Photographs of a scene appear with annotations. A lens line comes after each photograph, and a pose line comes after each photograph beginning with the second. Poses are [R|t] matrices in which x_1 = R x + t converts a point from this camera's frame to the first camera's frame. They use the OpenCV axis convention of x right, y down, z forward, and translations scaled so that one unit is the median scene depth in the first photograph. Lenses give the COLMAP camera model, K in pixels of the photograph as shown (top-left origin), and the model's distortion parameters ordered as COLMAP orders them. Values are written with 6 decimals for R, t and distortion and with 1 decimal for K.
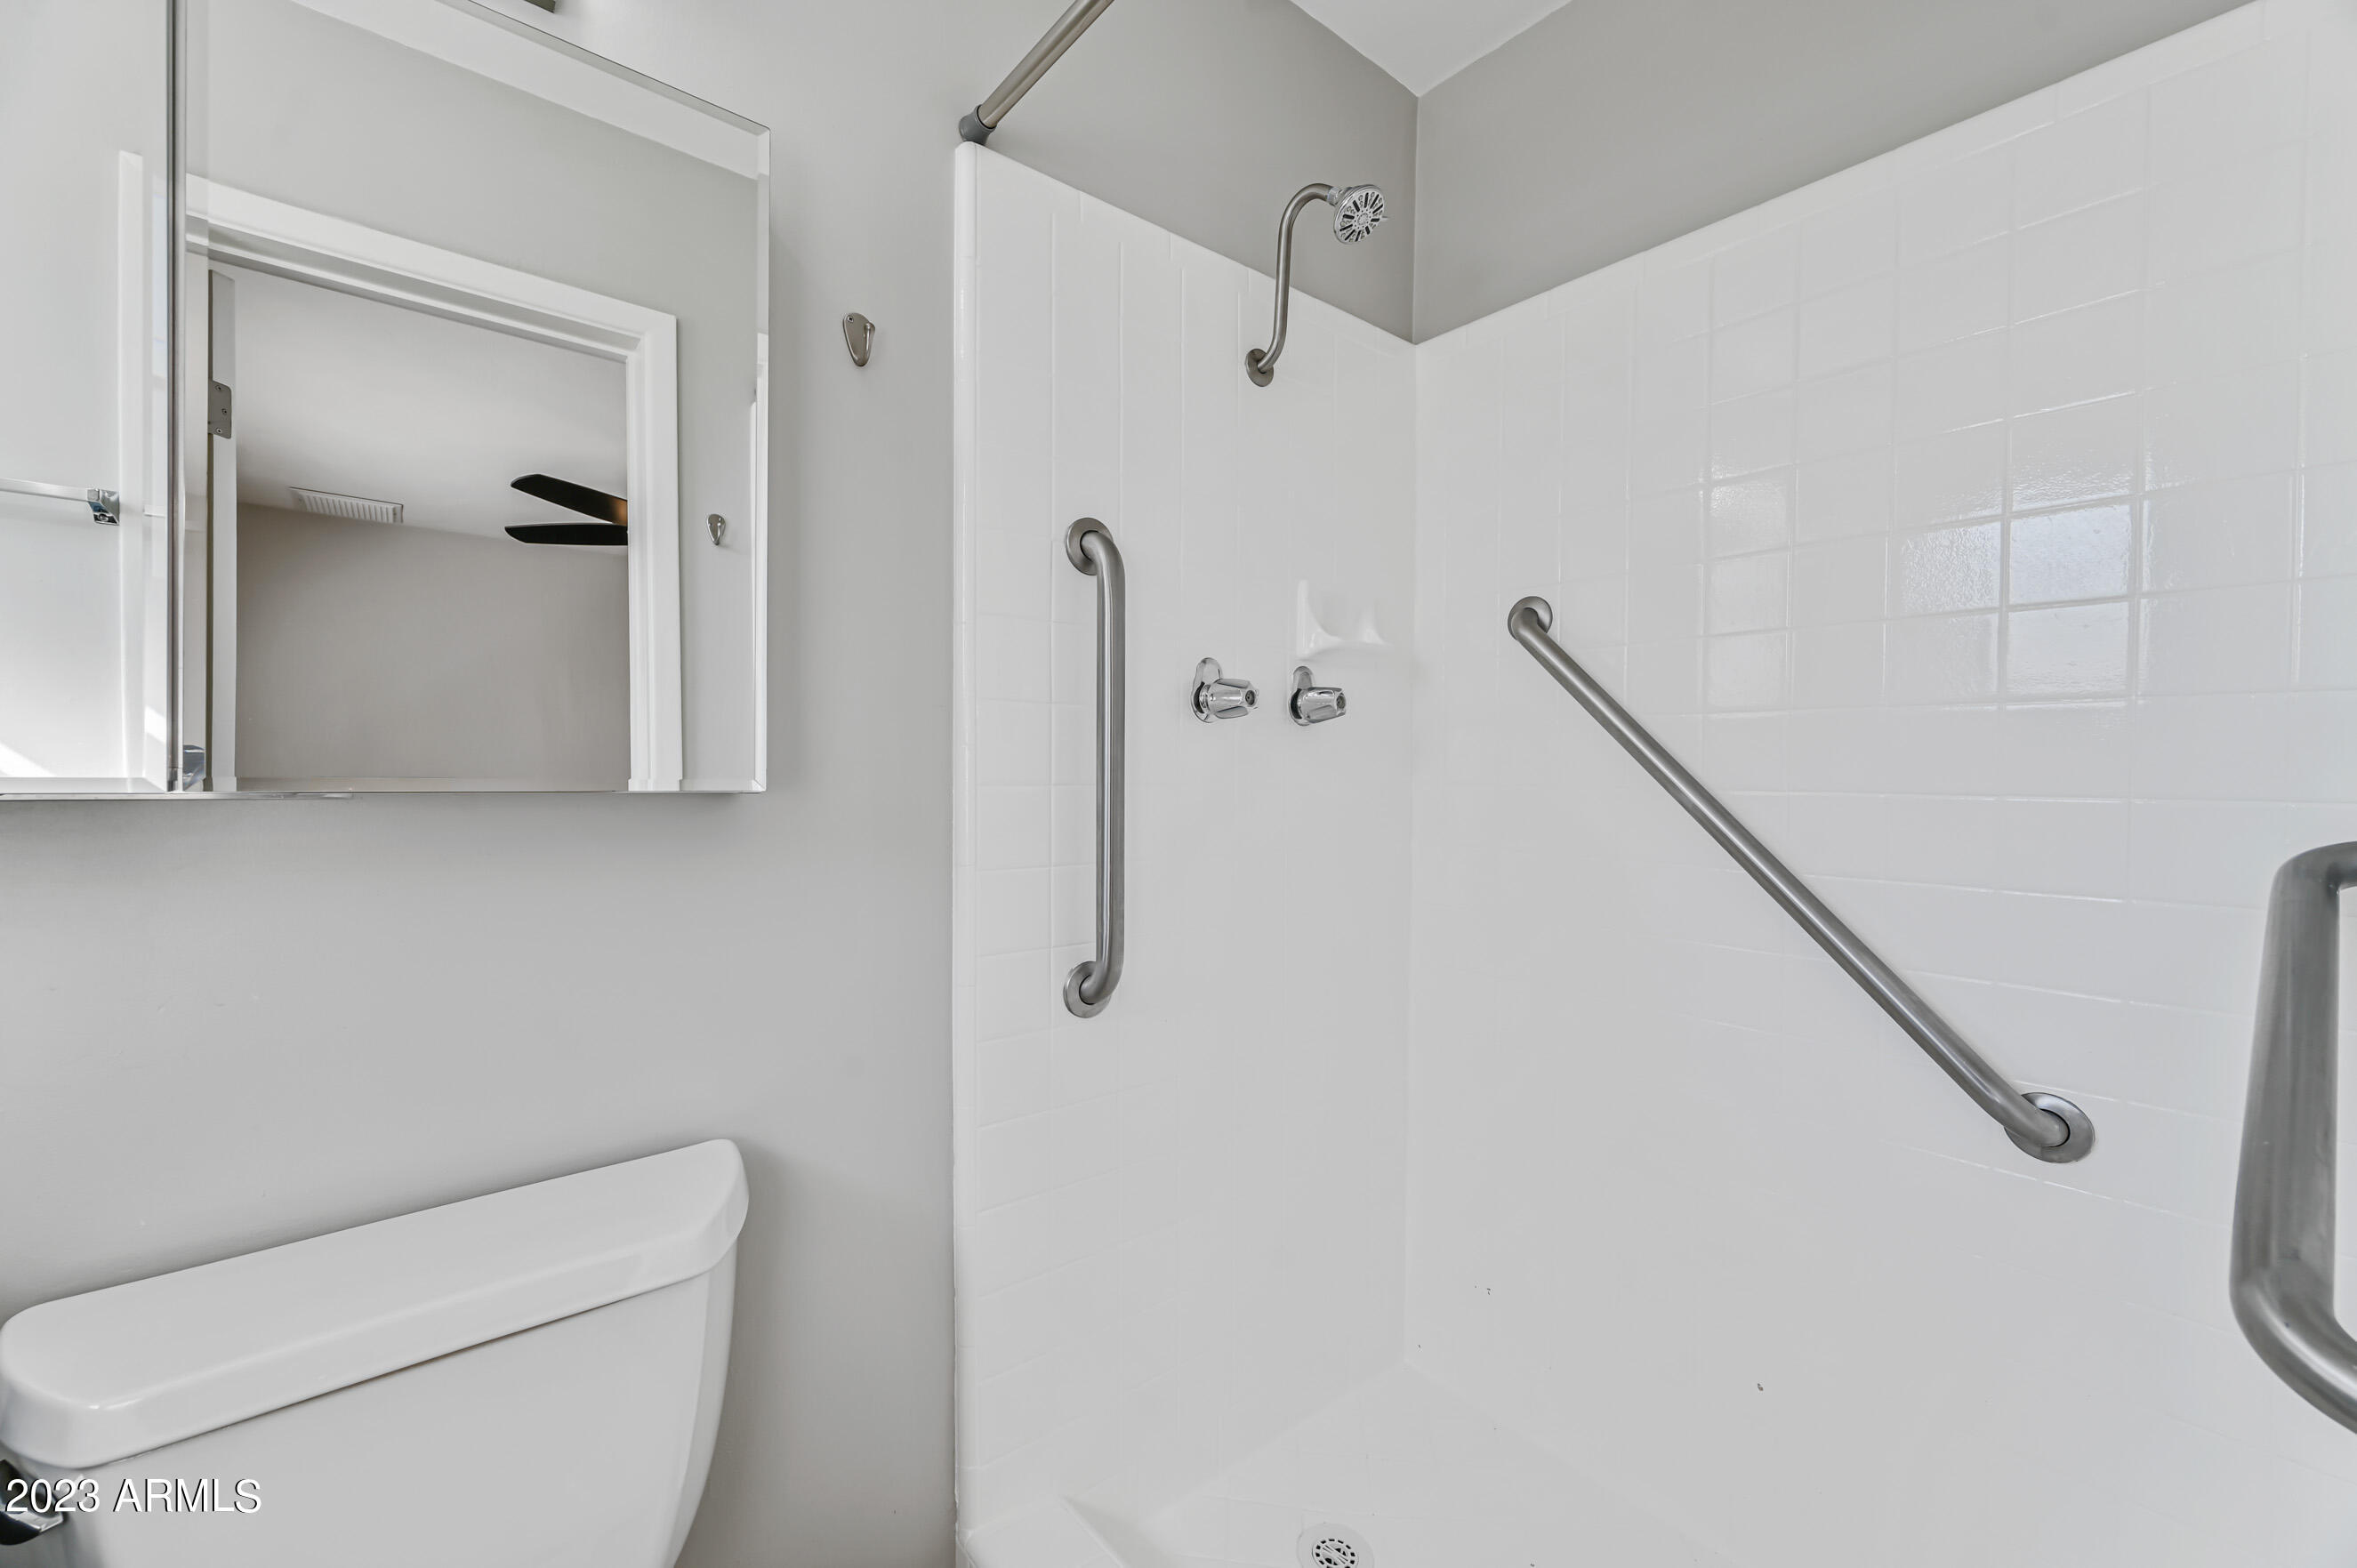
lens RADIAL K [[931.4, 0, 1184.8], [0, 931.4, 784.7], [0, 0, 1]] dist [0.000156, -0.000896]
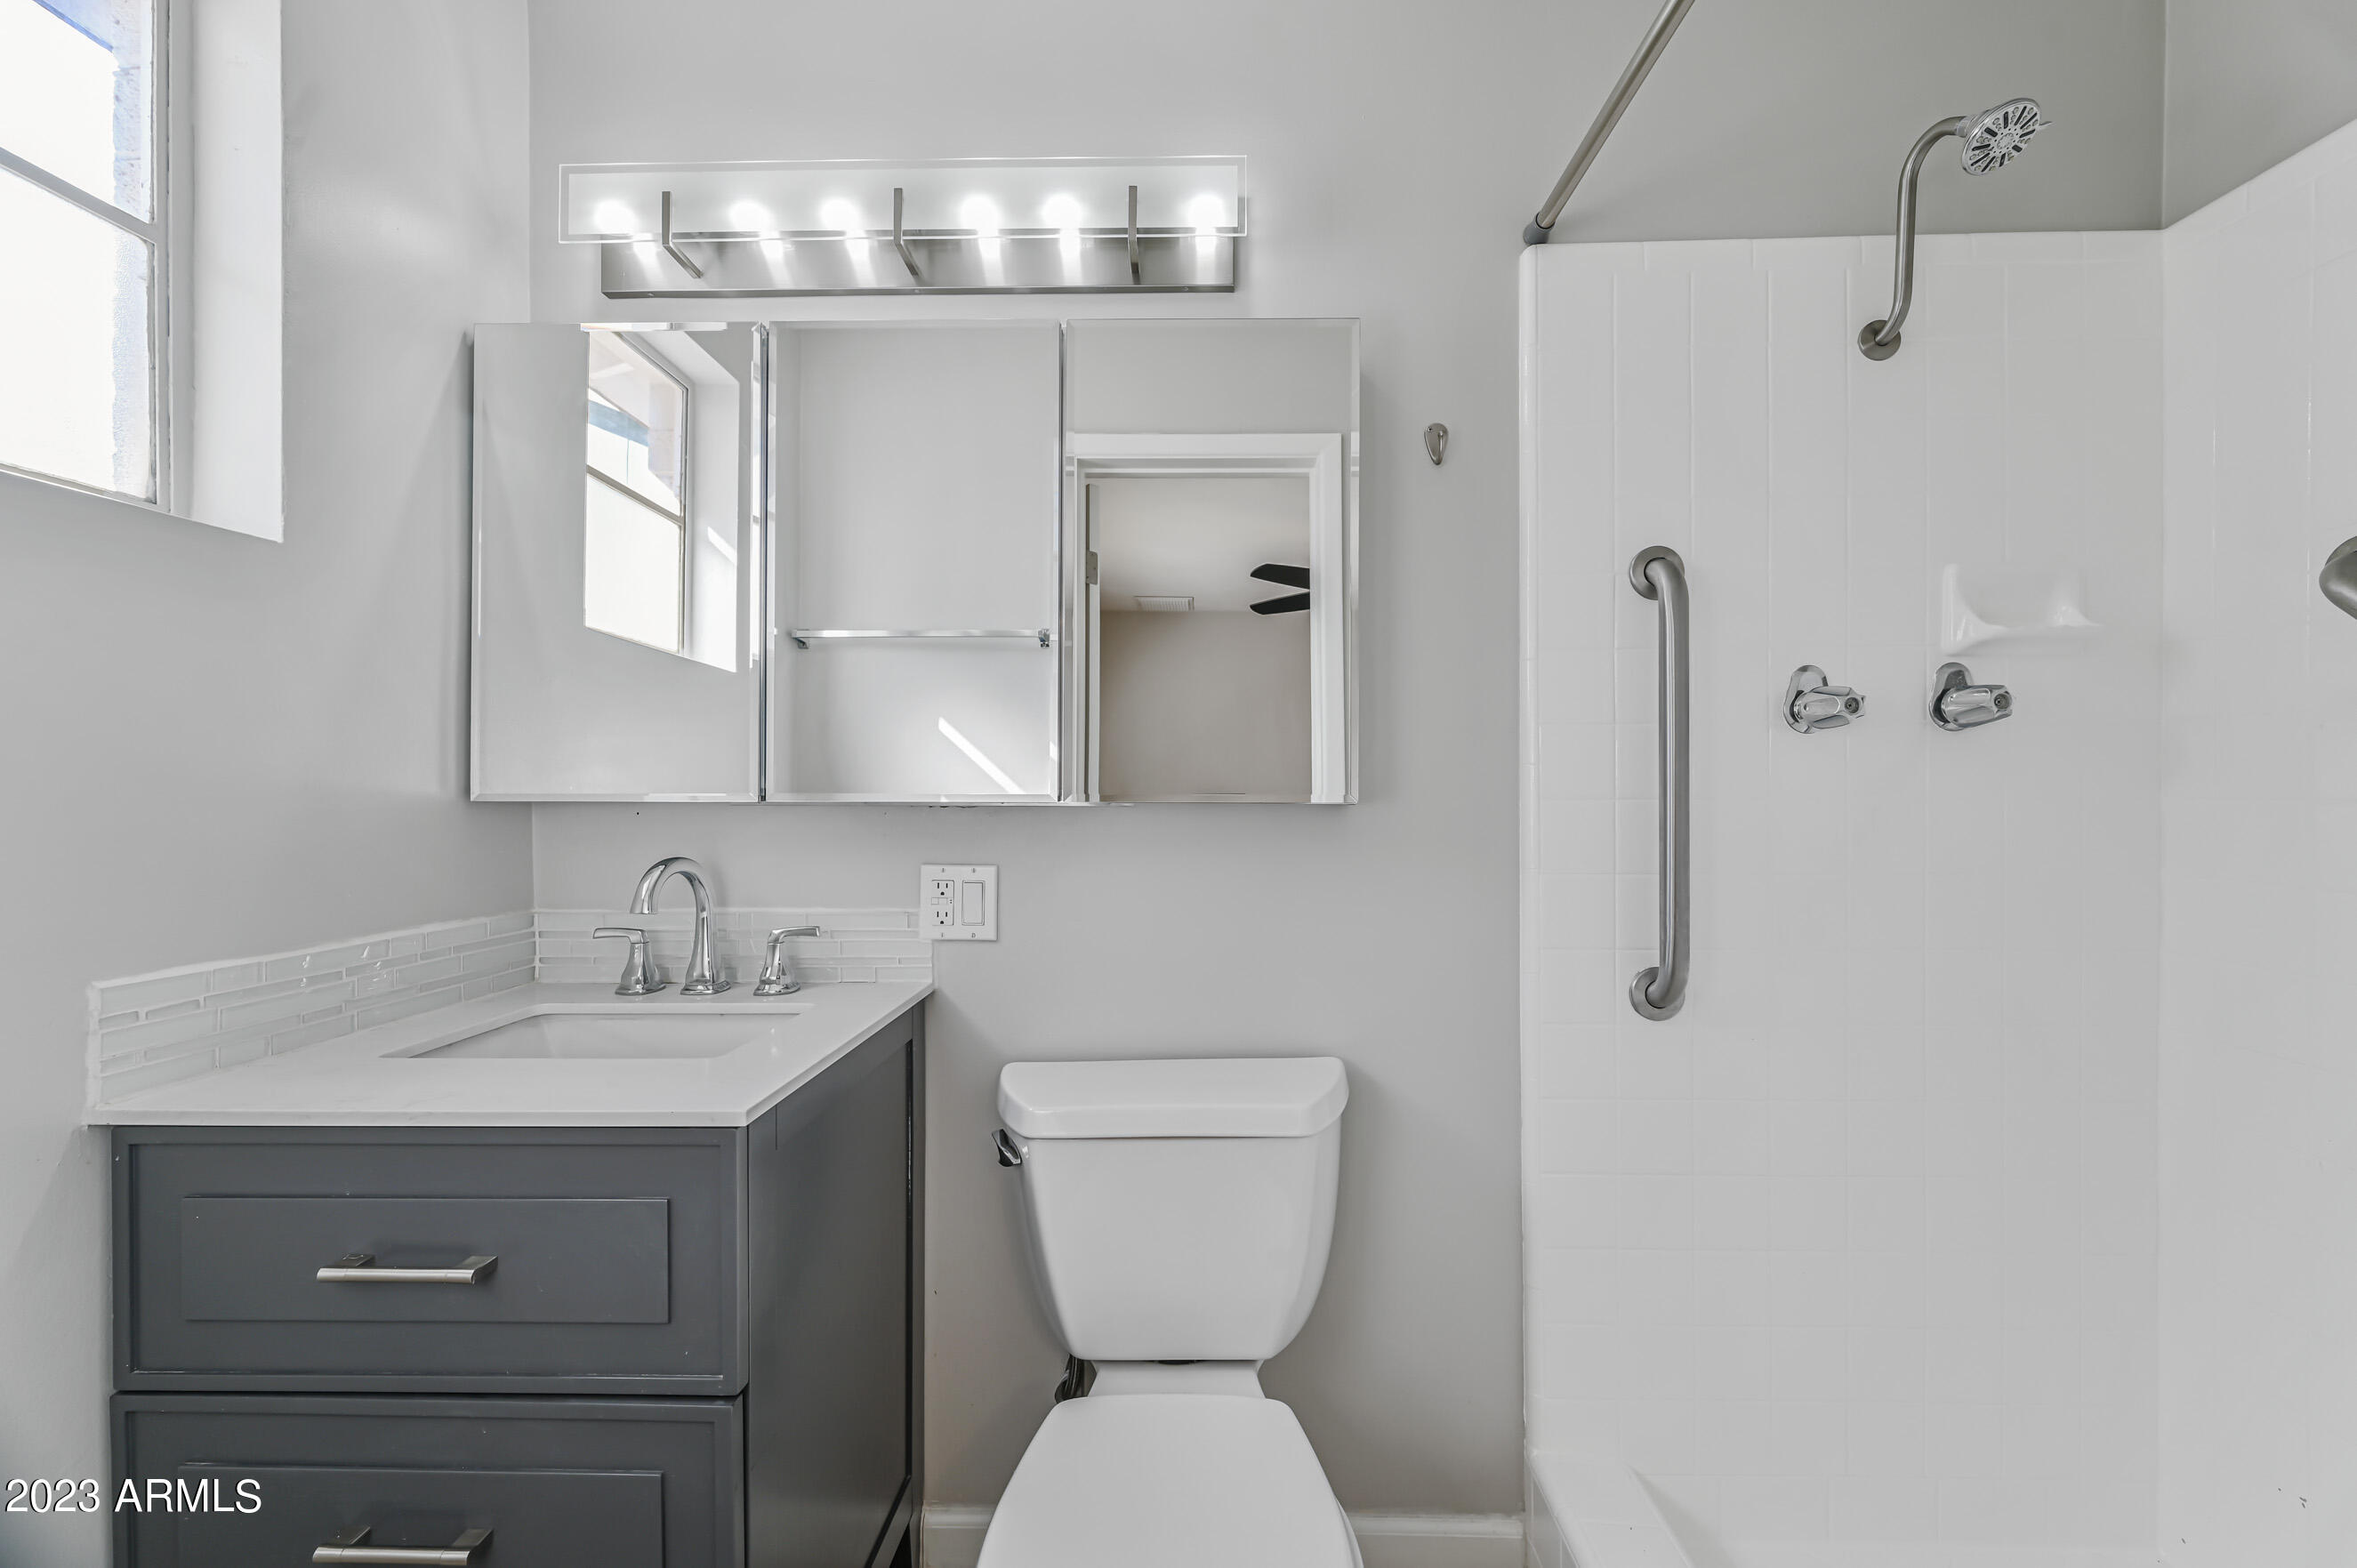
lens RADIAL K [[880.7, 0, 1187.9], [0, 880.7, 793.5], [0, 0, 1]] dist [0.001387, -0.000144]
pose [[0.761647, -0.001684, -0.647990, 0.135491], [-0.002849, 0.999978, -0.005947, 0.001651], [0.647986, 0.006375, 0.761625, -0.098511]]
